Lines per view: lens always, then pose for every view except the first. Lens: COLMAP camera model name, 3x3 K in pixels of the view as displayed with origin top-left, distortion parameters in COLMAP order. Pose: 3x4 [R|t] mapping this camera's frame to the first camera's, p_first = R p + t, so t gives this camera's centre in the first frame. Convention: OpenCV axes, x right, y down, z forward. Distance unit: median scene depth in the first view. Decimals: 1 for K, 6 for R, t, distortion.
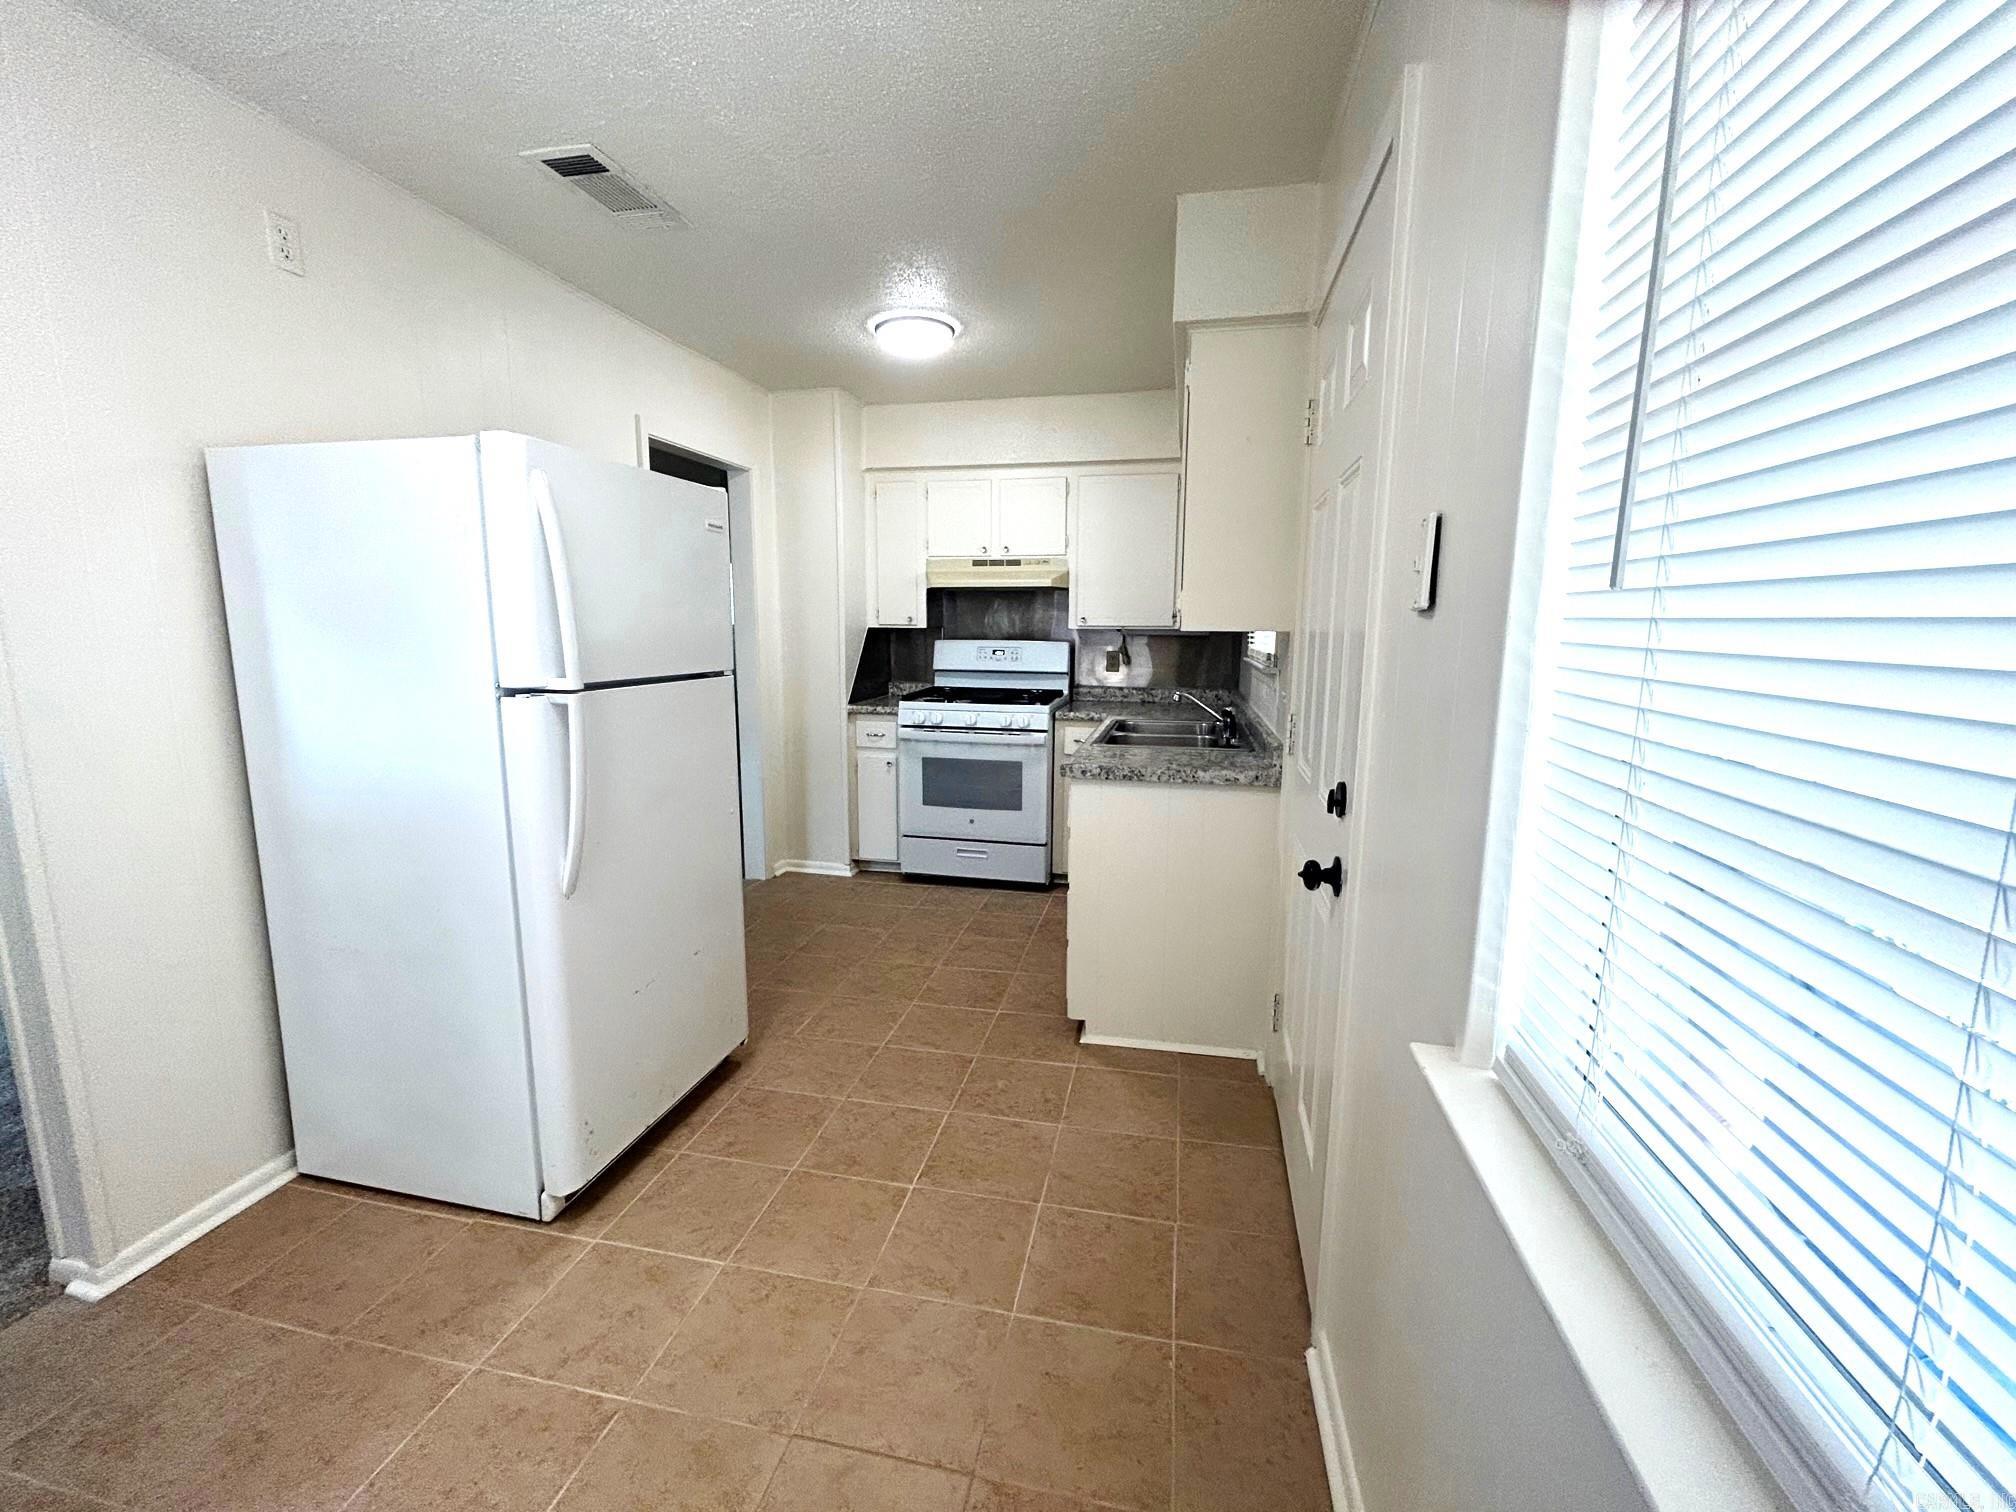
lens RADIAL K [[816.8, 0, 1014.8], [0, 816.8, 747.8], [0, 0, 1]] dist [-0.000535, 0.000009]
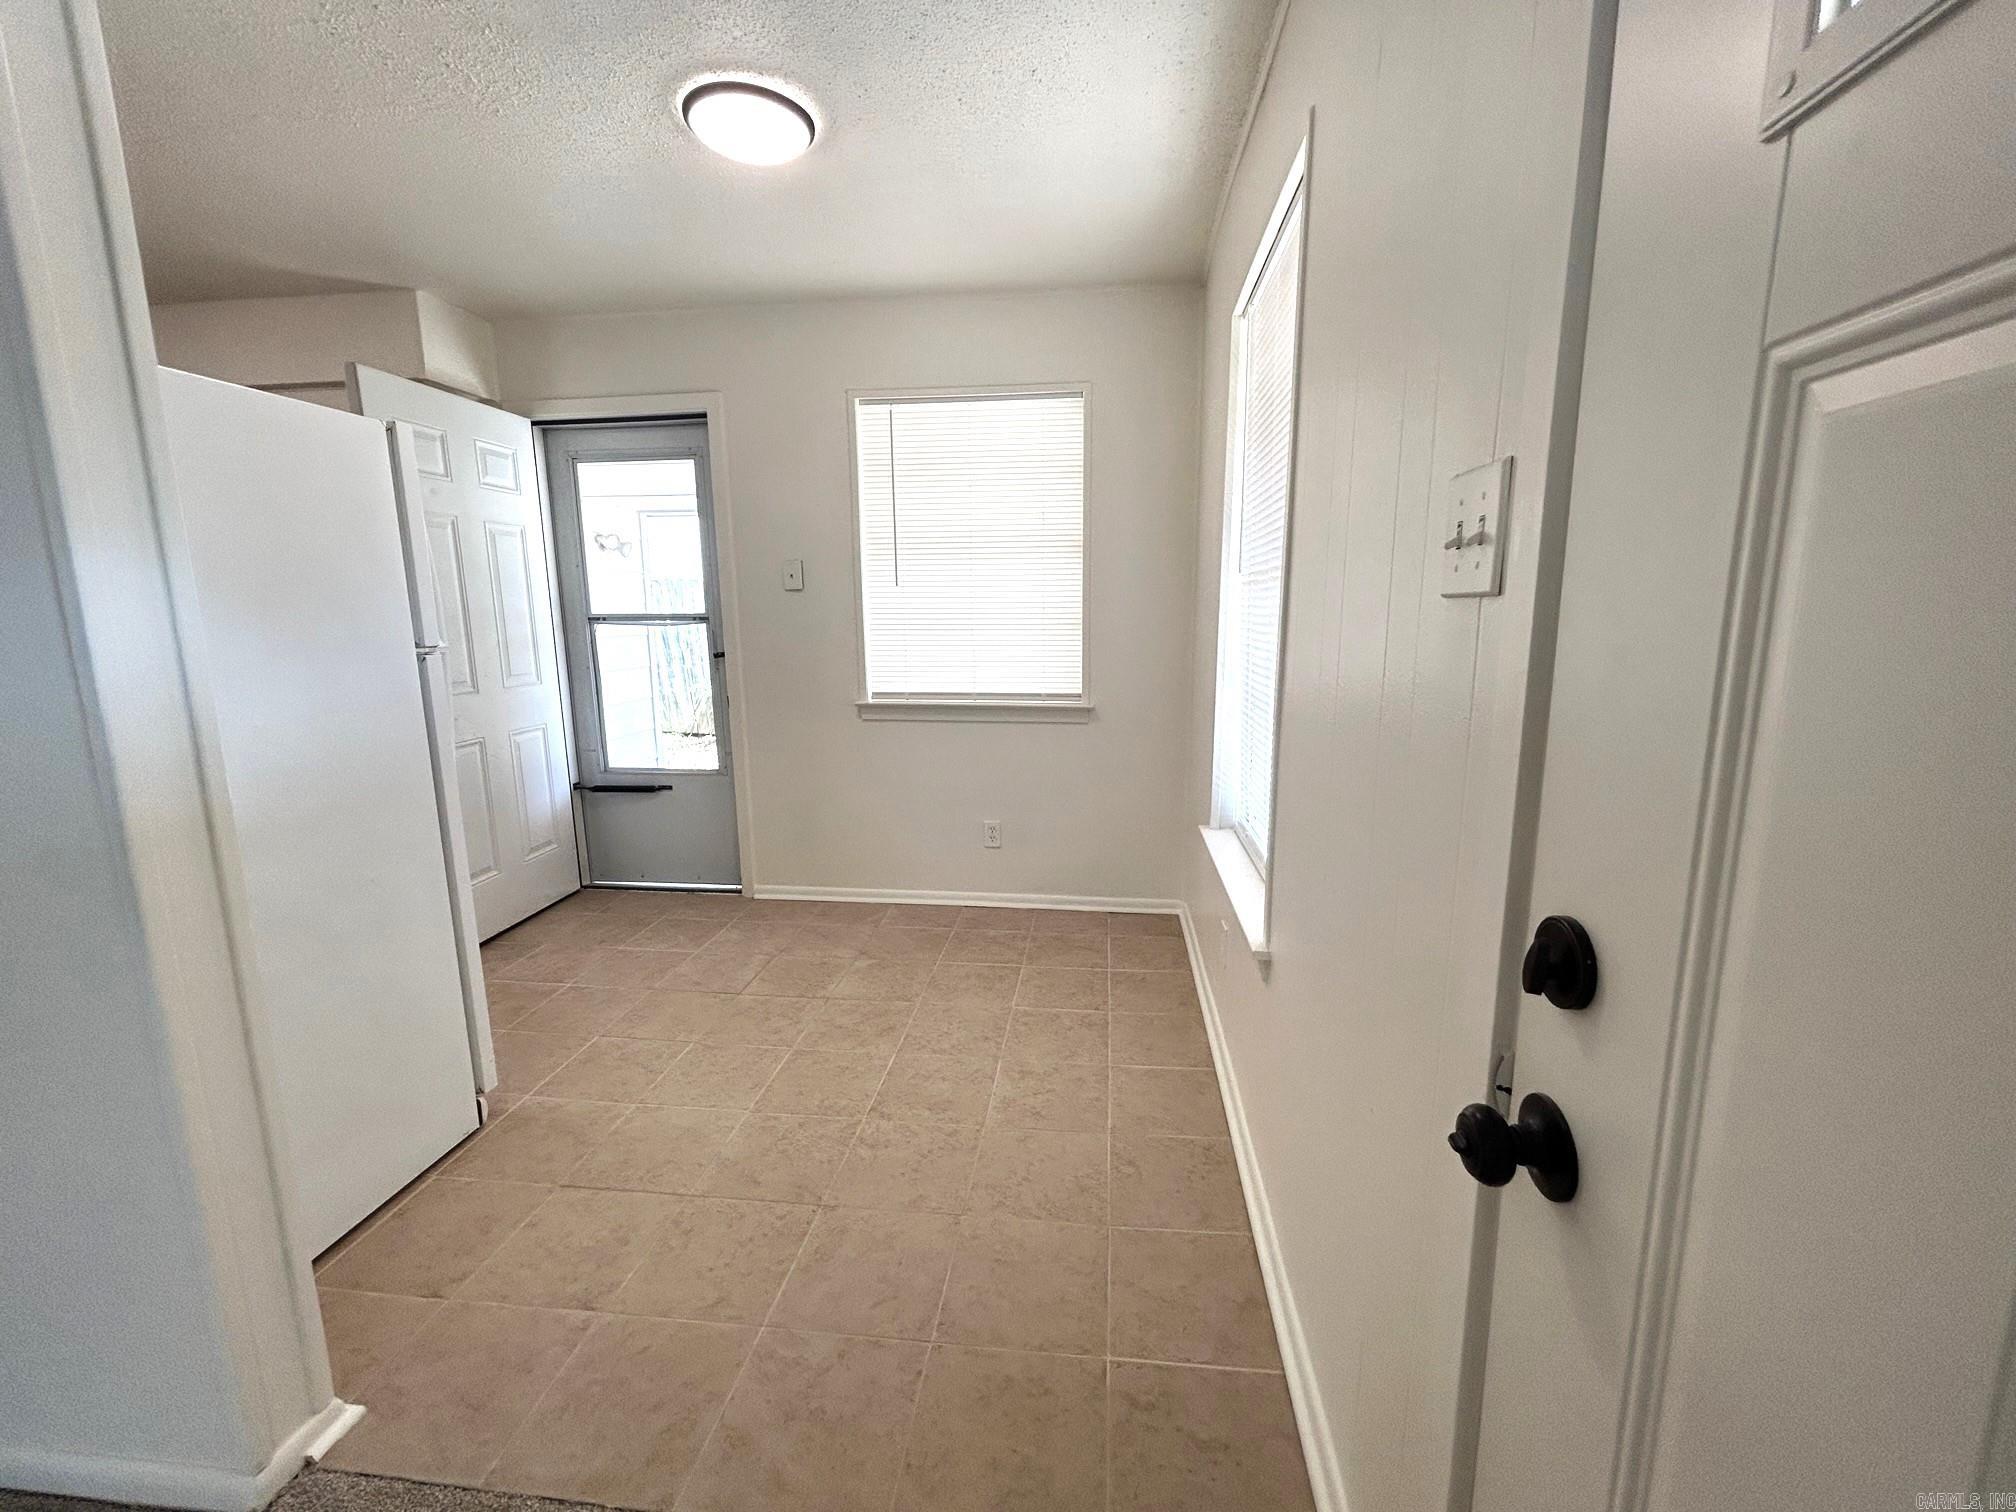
lens RADIAL K [[816.8, 0, 1014.8], [0, 816.8, 747.8], [0, 0, 1]] dist [-0.000535, 0.000009]
pose [[-0.086234, -0.177820, 0.980277, -1.684455], [0.151148, 0.970218, 0.189292, -0.018259], [-0.984743, 0.164491, -0.056789, 0.272893]]
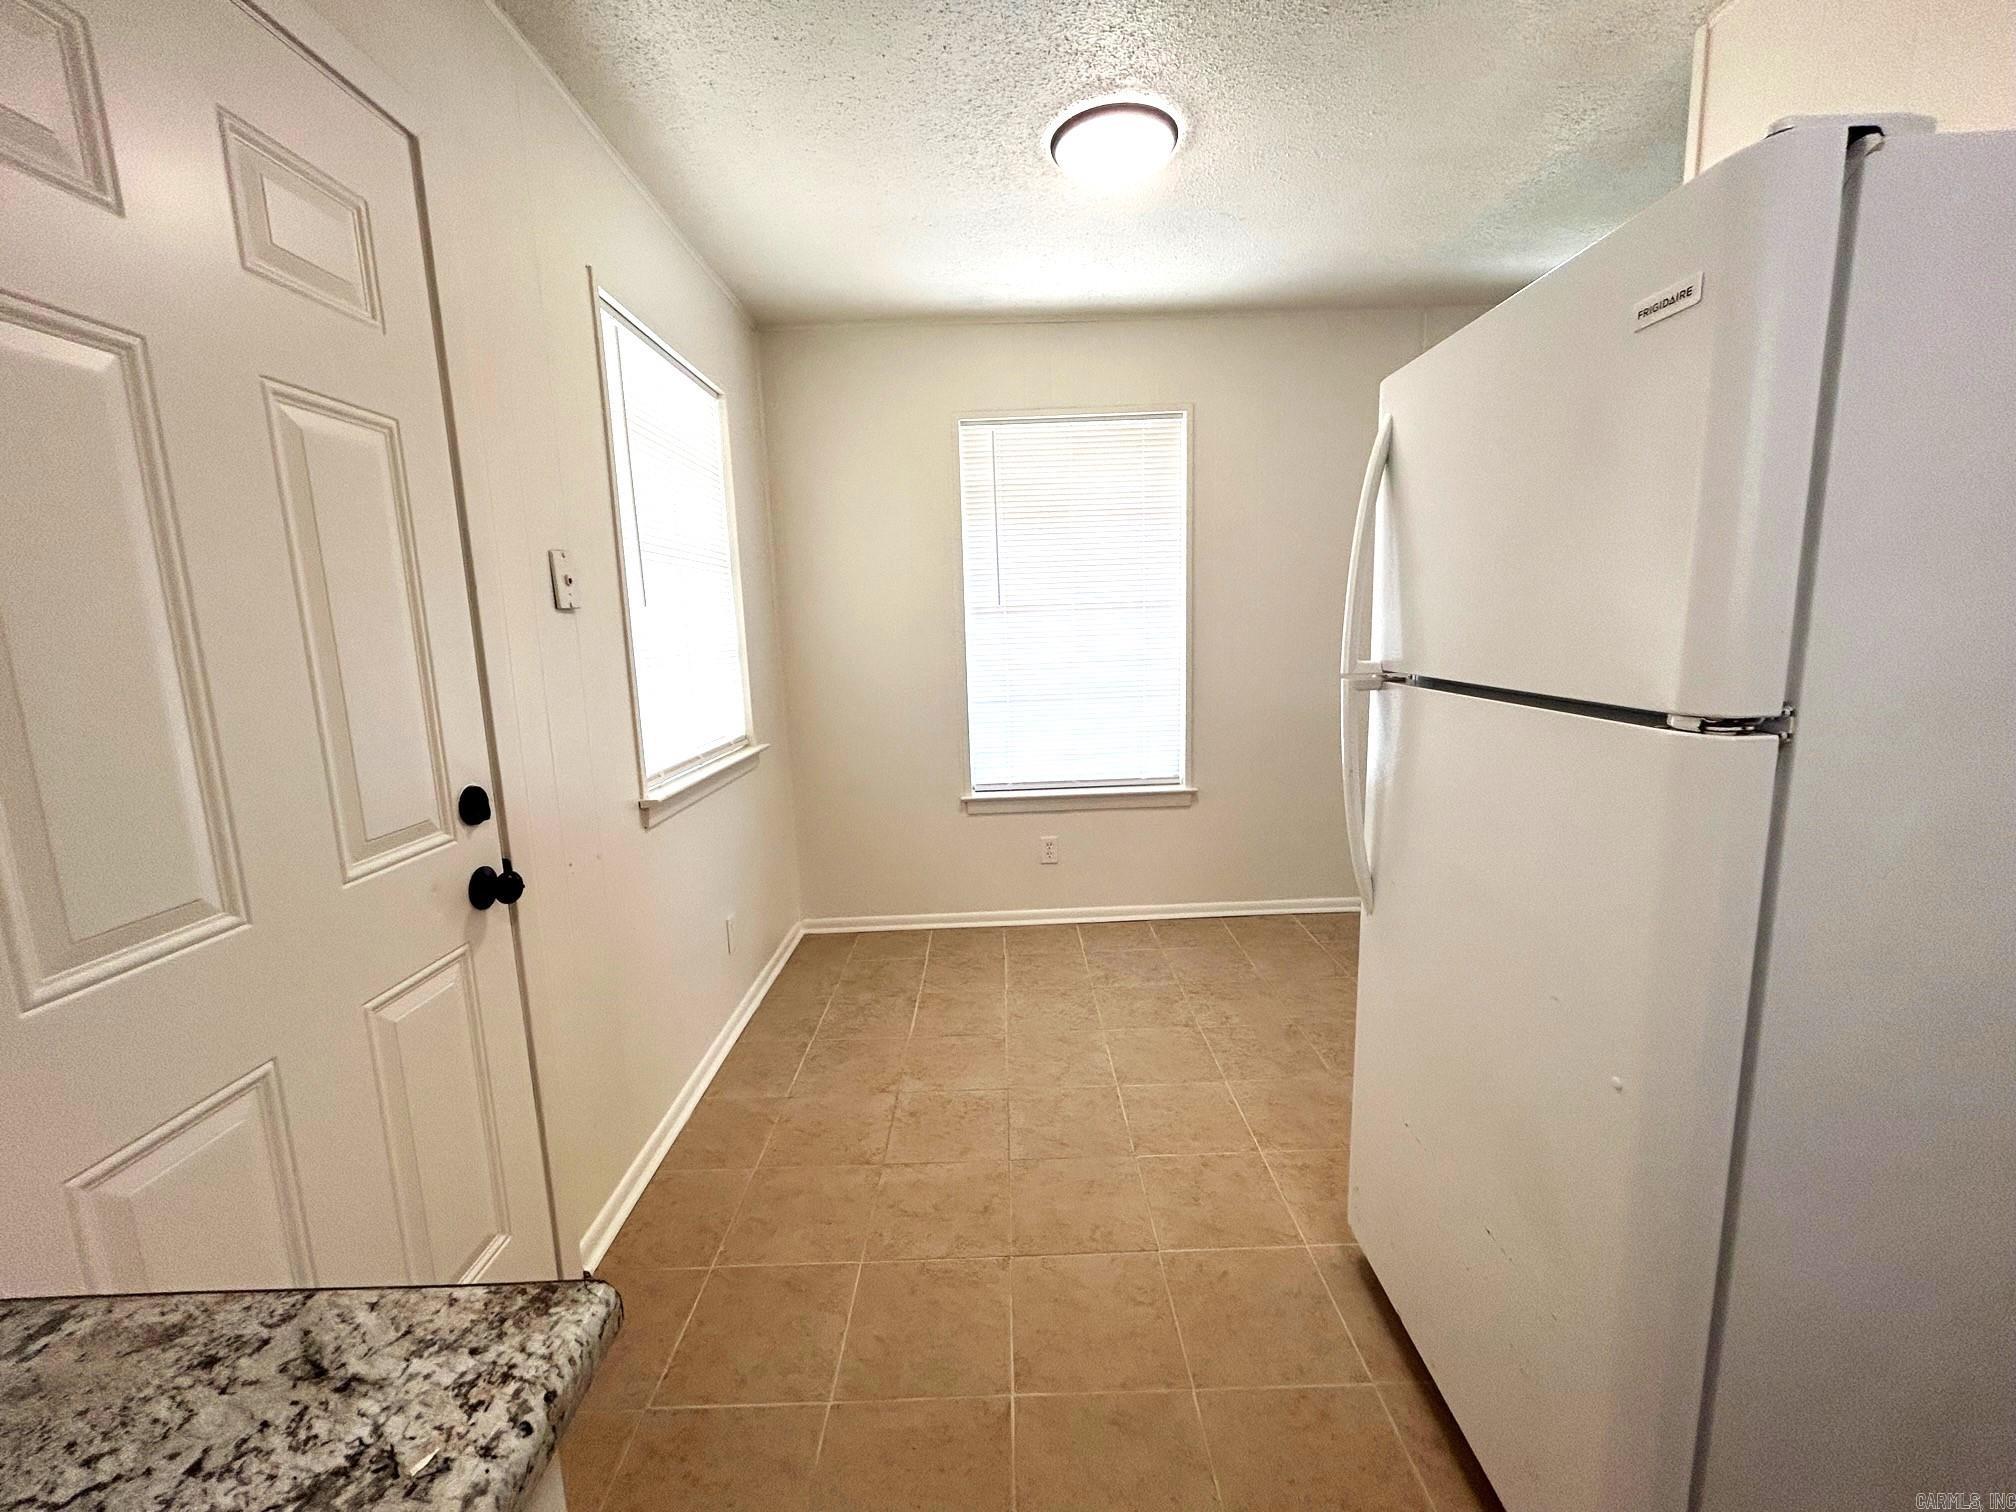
lens RADIAL K [[816.8, 0, 1014.8], [0, 816.8, 747.8], [0, 0, 1]] dist [-0.000535, 0.000009]
pose [[-0.976341, 0.051023, -0.210129, -0.007297], [-0.014092, 0.954683, 0.297290, -0.237312], [0.215775, 0.293218, -0.931378, 1.665632]]
